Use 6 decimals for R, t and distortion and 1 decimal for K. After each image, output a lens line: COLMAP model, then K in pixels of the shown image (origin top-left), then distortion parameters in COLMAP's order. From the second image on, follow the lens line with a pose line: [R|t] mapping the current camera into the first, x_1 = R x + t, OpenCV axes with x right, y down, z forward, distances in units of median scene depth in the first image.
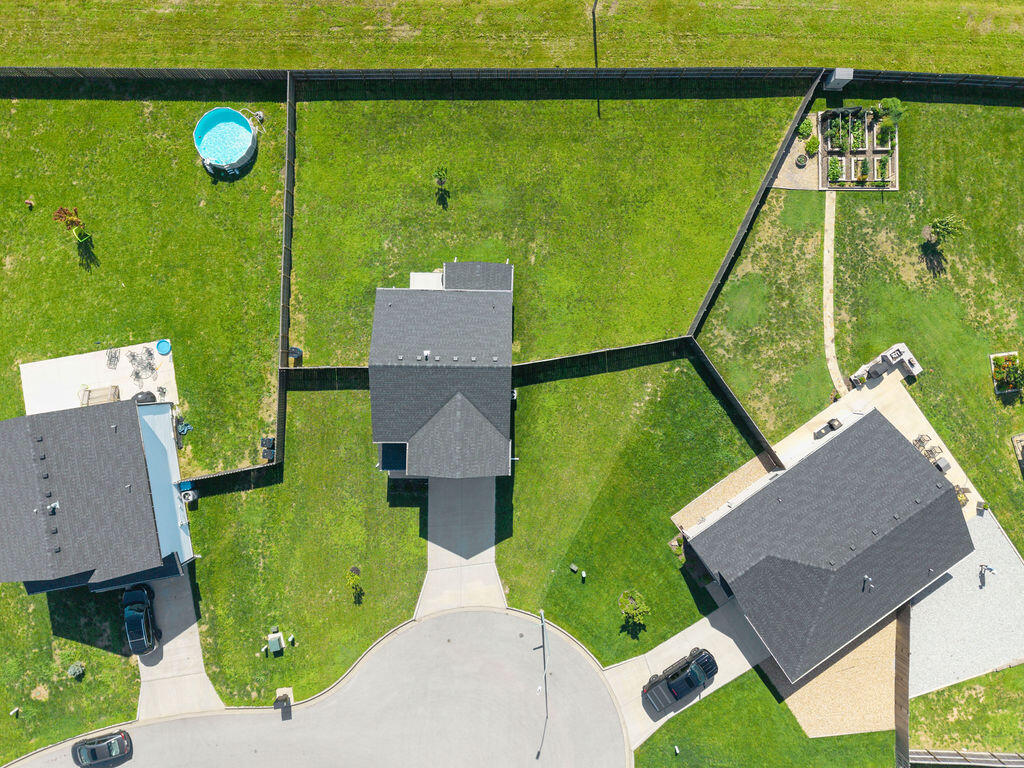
lens RADIAL K [[681.7, 0, 512.0], [0, 681.7, 384.0], [0, 0, 1]] dist [0.002016, -0.004222]
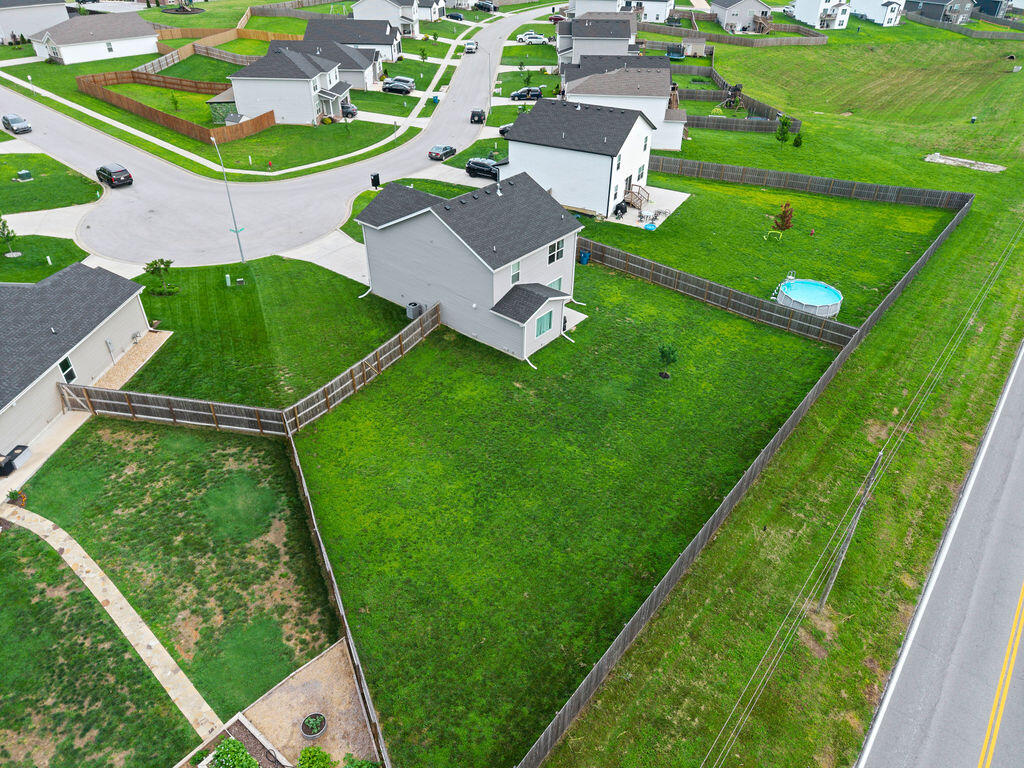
lens RADIAL K [[681.7, 0, 512.0], [0, 681.7, 384.0], [0, 0, 1]] dist [0.002016, -0.004222]
pose [[-0.624823, 0.420009, -0.658170, 0.544440], [-0.780709, -0.346306, 0.520160, -0.583075], [-0.009457, 0.838847, 0.544285, 0.578700]]
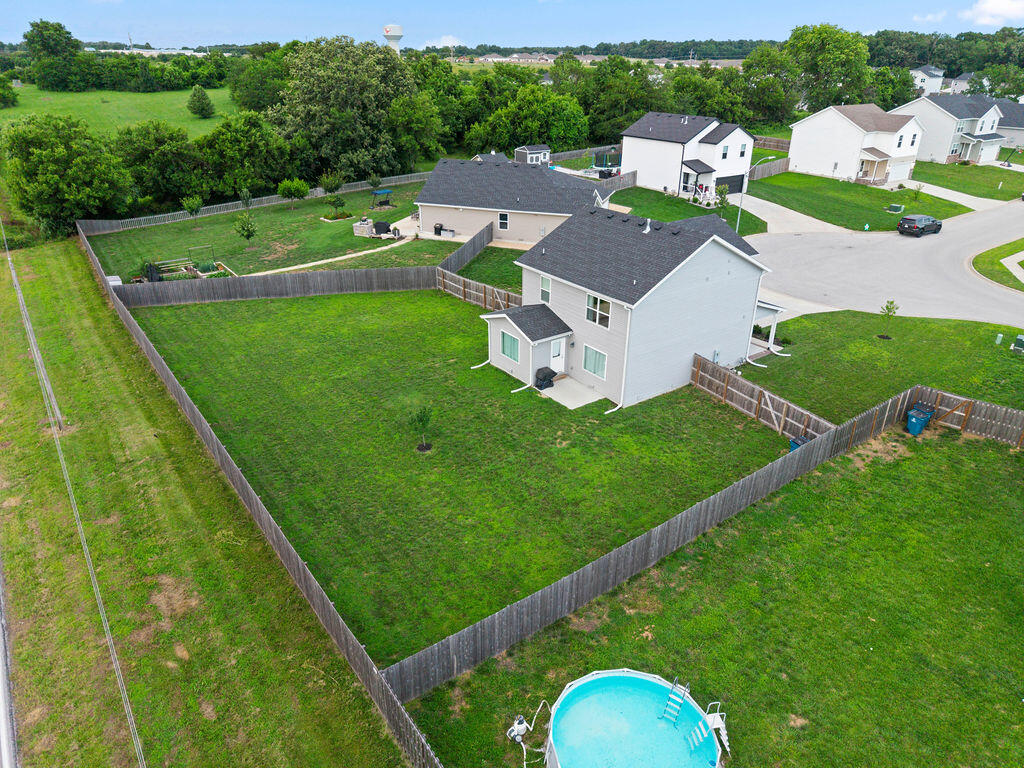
lens RADIAL K [[681.7, 0, 512.0], [0, 681.7, 384.0], [0, 0, 1]] dist [0.002016, -0.004222]
pose [[-0.598016, -0.367571, 0.712228, -0.567869], [0.800961, -0.241997, 0.547629, -0.558732], [-0.028936, 0.897958, 0.439128, 0.686491]]
